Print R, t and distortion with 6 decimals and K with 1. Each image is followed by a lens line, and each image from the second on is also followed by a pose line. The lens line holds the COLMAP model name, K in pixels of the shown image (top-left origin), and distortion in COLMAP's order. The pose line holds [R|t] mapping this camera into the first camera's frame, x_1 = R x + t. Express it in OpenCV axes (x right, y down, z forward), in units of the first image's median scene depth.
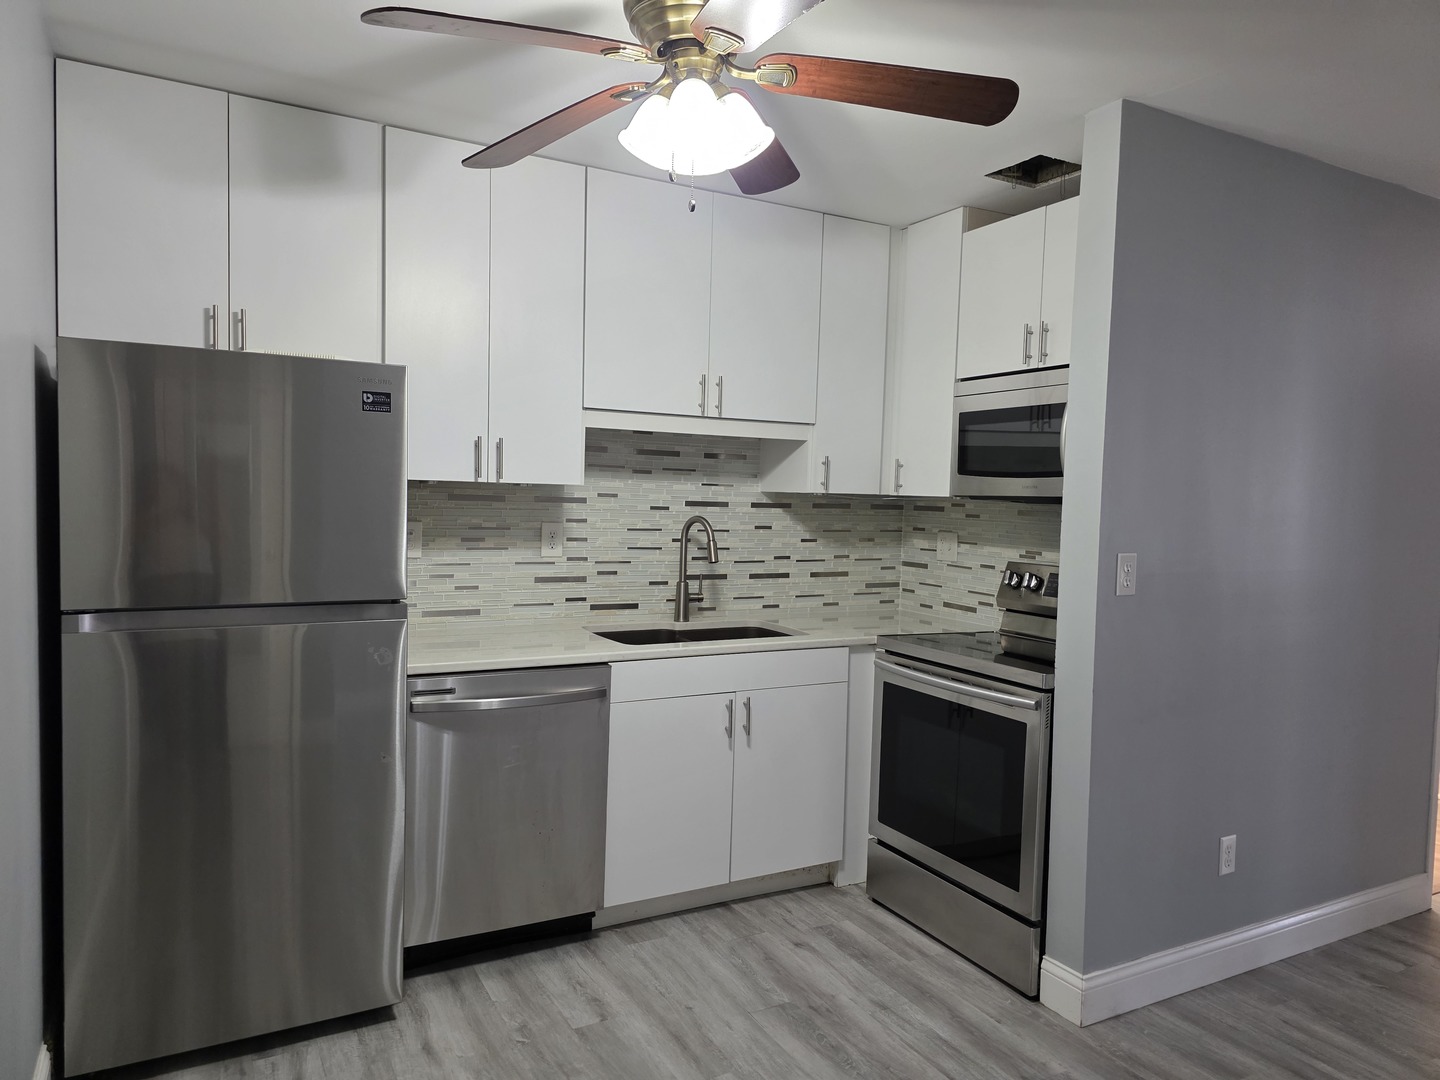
lens RADIAL K [[995.6, 0, 728.9], [0, 995.6, 536.9], [0, 0, 1]] dist [0.030119, -0.013789]
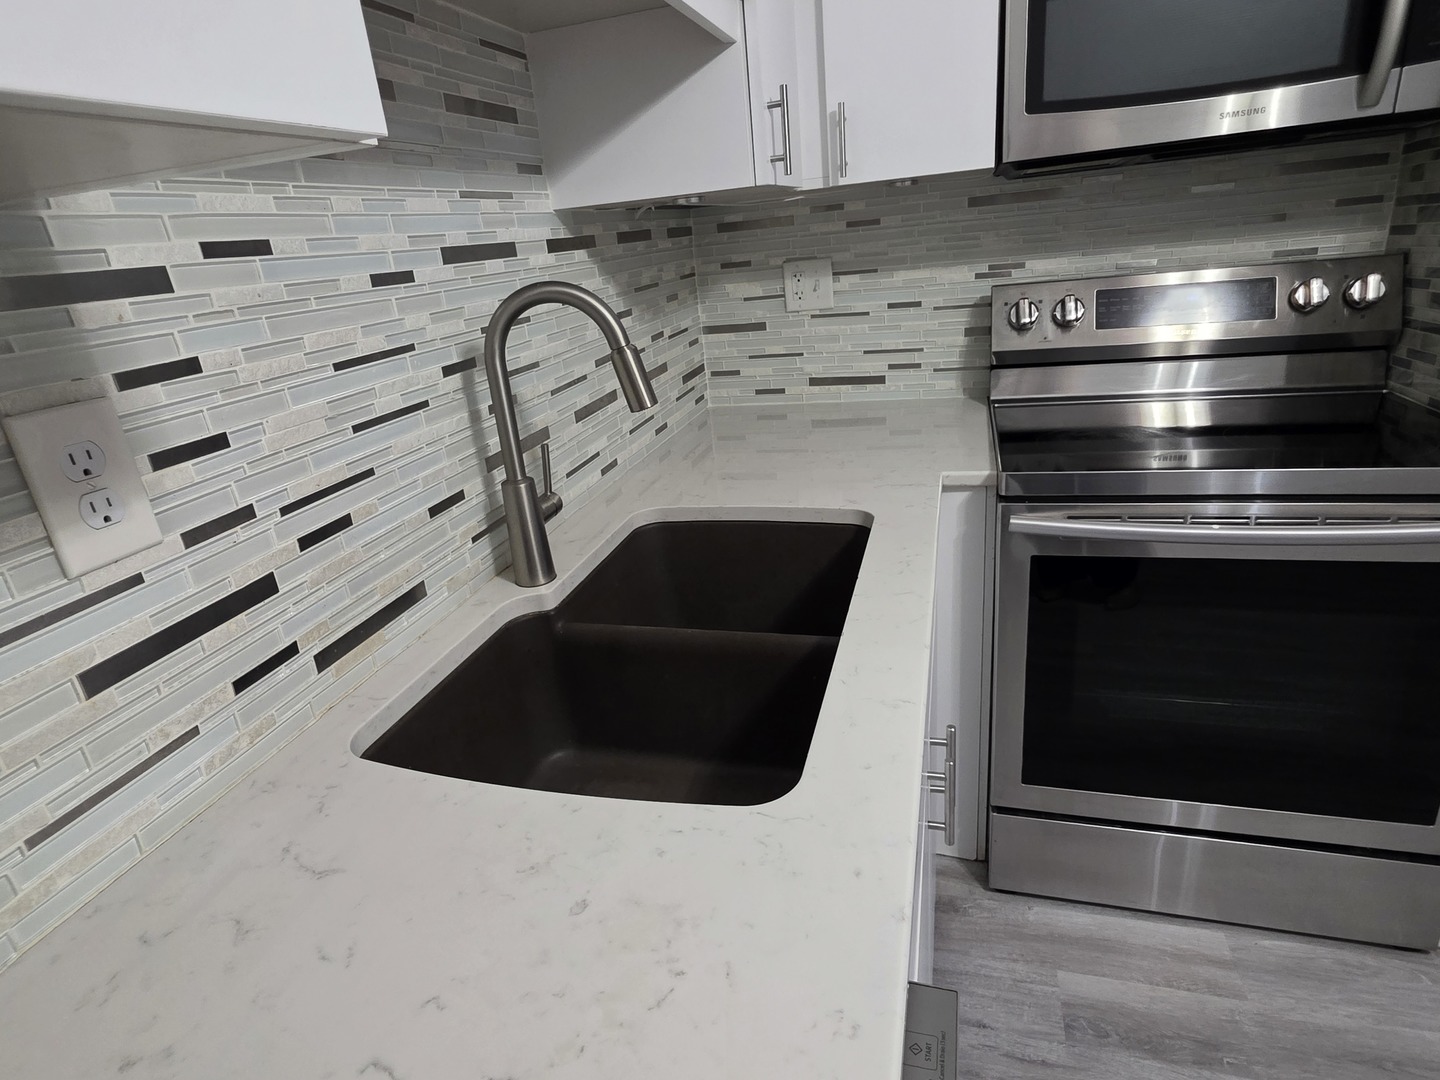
lens RADIAL K [[782.3, 0, 705.6], [0, 782.3, 534.8], [0, 0, 1]] dist [0.001205, -0.001645]
pose [[0.699759, -0.345468, 0.625292, -0.179928], [0.149658, 0.926763, 0.344546, -0.023842], [-0.698527, -0.147519, 0.700213, 0.731466]]
